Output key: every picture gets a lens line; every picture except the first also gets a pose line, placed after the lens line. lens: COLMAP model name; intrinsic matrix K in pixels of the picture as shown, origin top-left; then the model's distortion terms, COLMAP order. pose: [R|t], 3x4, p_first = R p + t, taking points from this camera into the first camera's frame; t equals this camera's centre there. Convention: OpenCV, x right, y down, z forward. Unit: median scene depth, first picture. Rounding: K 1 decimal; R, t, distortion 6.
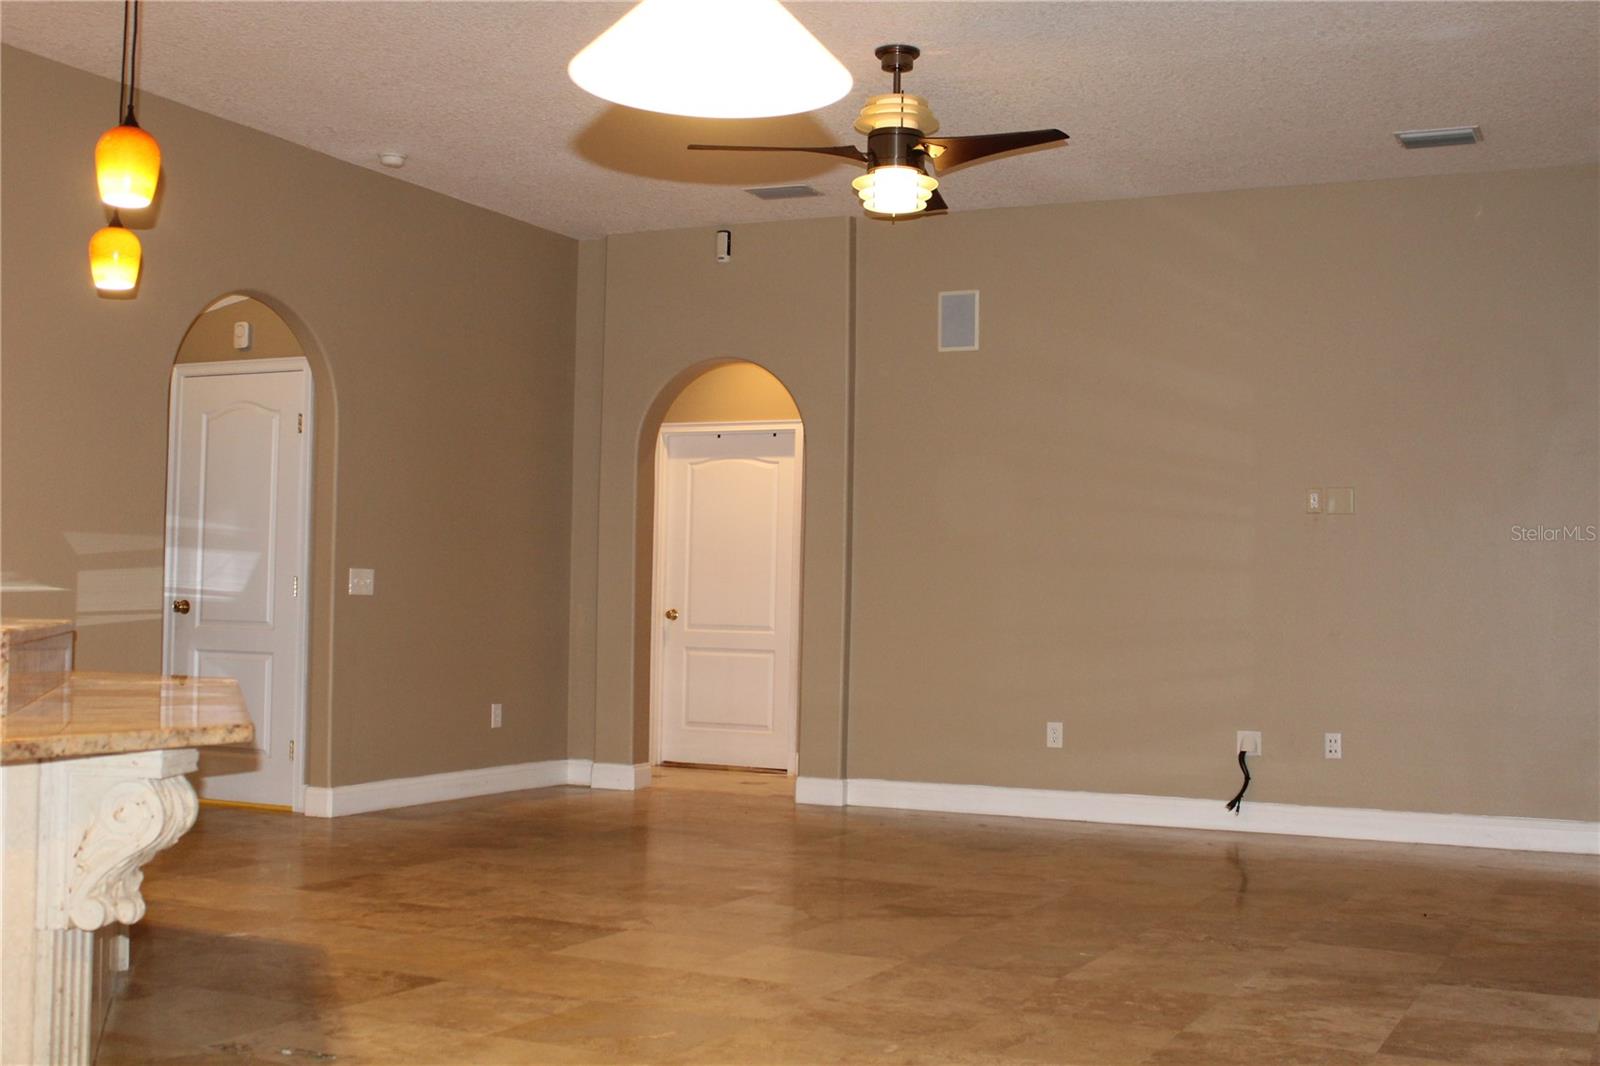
lens RADIAL K [[1864.0, 0, 800.0], [0, 1864.0, 533.0], [0, 0, 1]] dist [-0.078409, -0.019116]
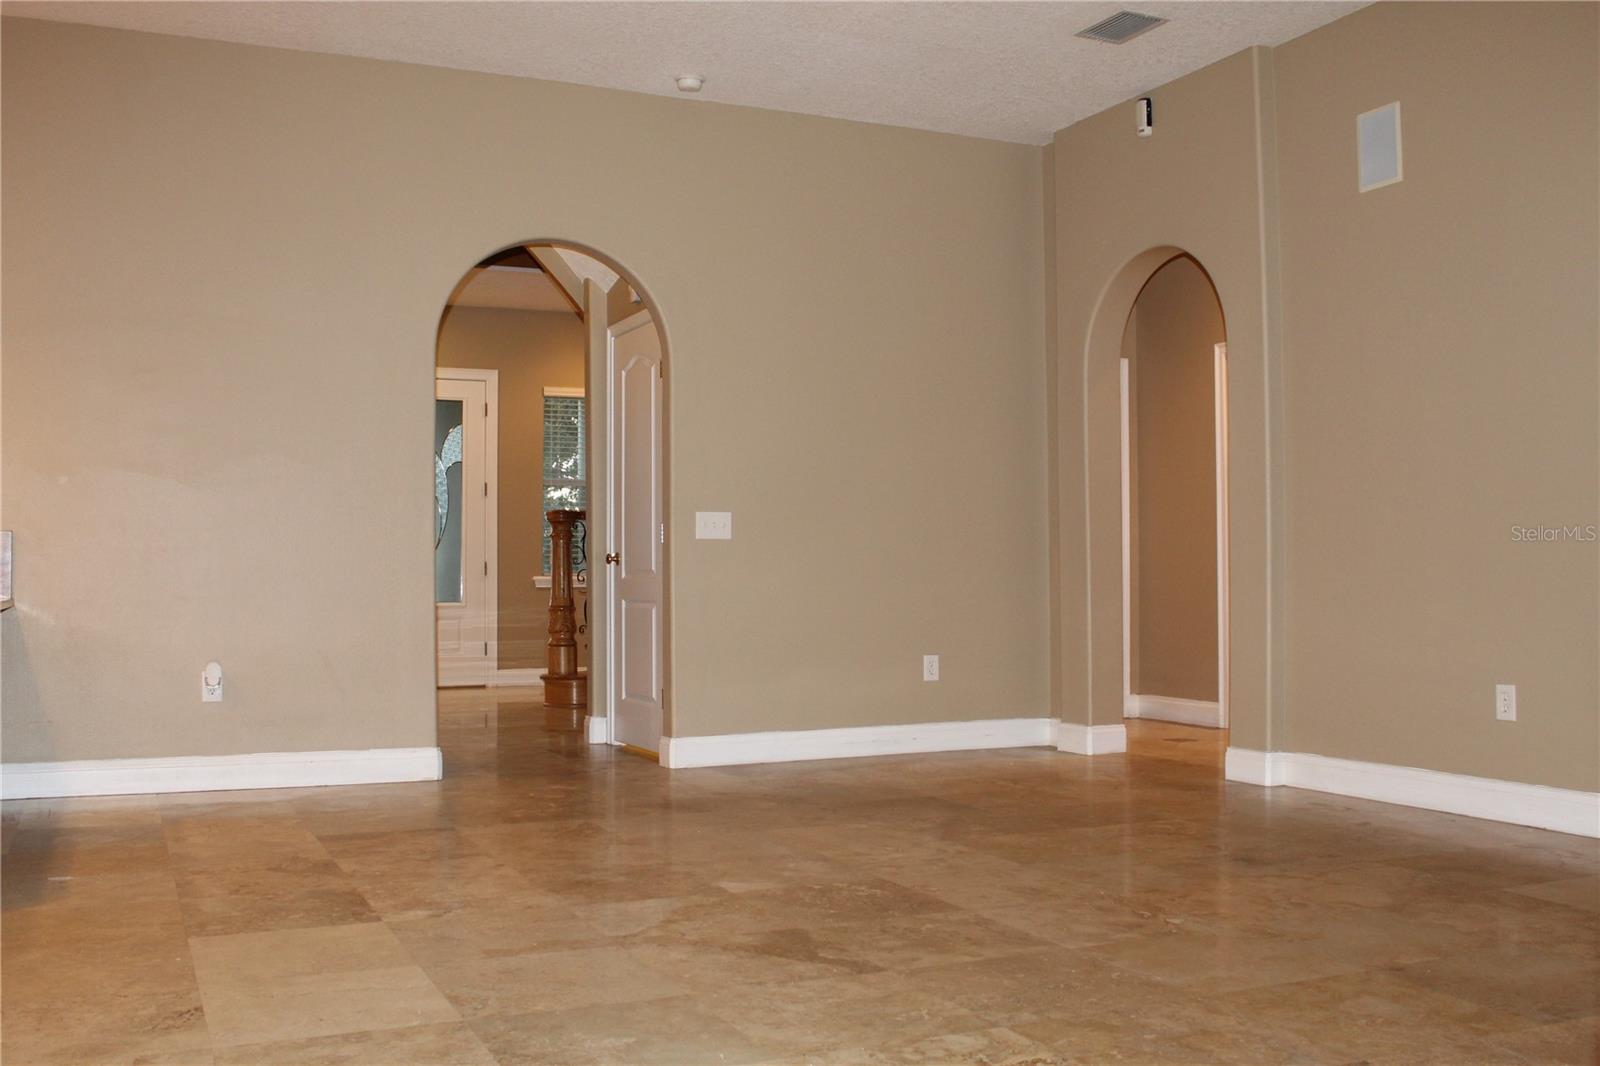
lens RADIAL K [[1498.7, 0, 799.7], [0, 1498.7, 492.3], [0, 0, 1]] dist [-0.144806, -0.008820]
pose [[0.781099, -0.054704, -0.622006, 0.260927], [0.049131, 0.998451, -0.026114, 0.029335], [0.622471, -0.010162, 0.782577, 0.393823]]
